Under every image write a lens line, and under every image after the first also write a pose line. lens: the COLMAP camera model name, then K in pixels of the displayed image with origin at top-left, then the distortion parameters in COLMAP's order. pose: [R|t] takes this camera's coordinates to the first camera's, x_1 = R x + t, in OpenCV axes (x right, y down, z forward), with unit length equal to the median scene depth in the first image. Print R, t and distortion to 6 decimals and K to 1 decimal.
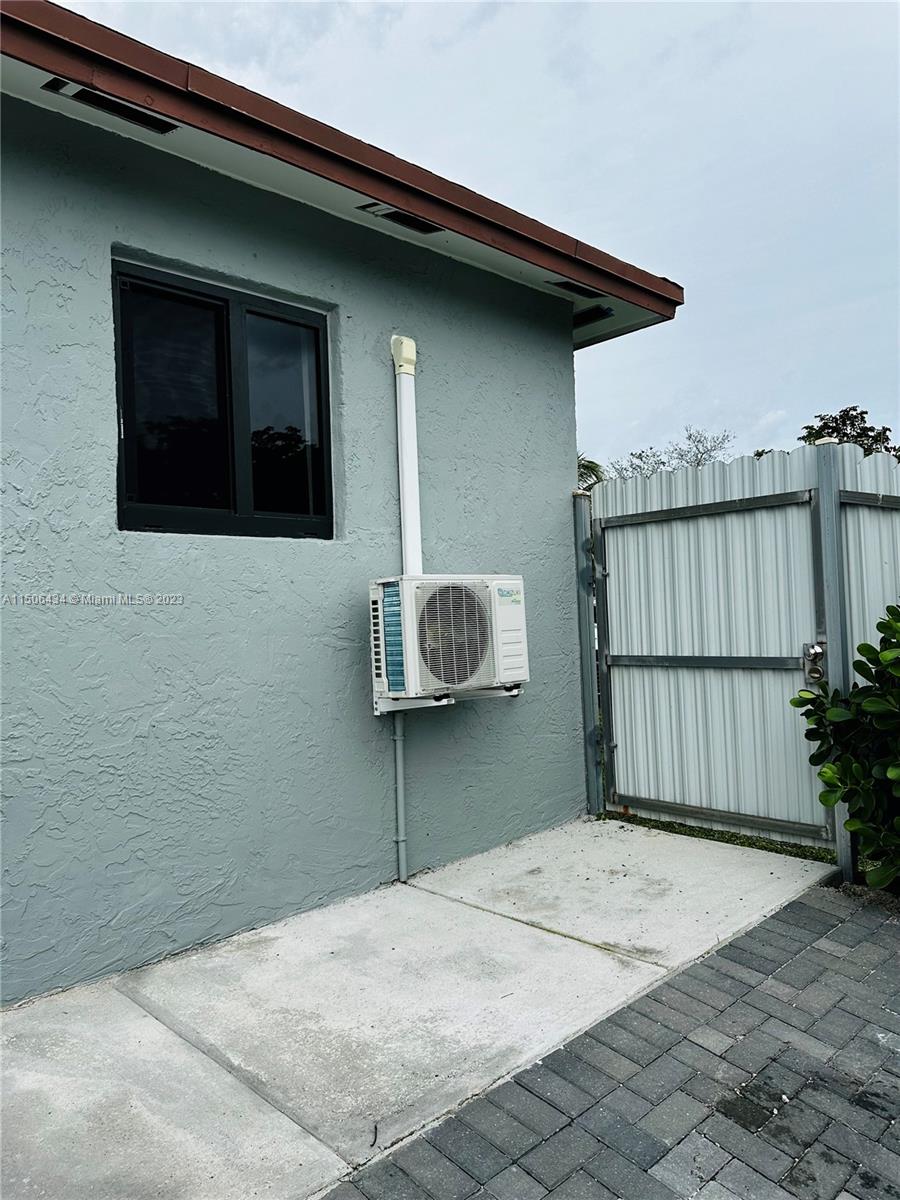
lens RADIAL K [[845.8, 0, 448.8], [0, 845.8, 595.6], [0, 0, 1]] dist [0.059378, -0.071153]
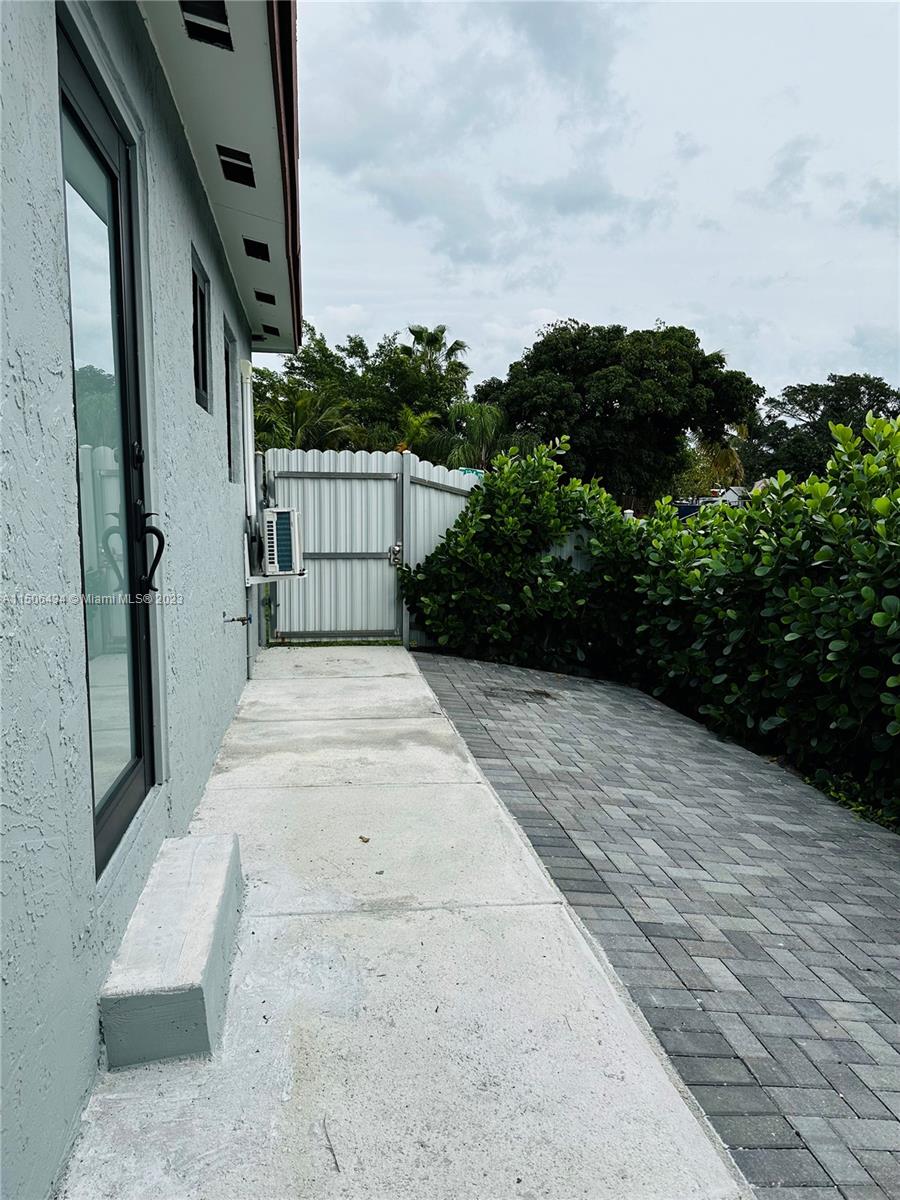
lens RADIAL K [[845.8, 0, 456.3], [0, 845.8, 603.8], [0, 0, 1]] dist [0.059378, -0.071153]
pose [[0.566942, -0.054024, 0.821985, -1.205554], [-0.047515, 0.994041, 0.098104, -0.014563], [-0.822387, -0.094676, 0.560996, -0.321769]]
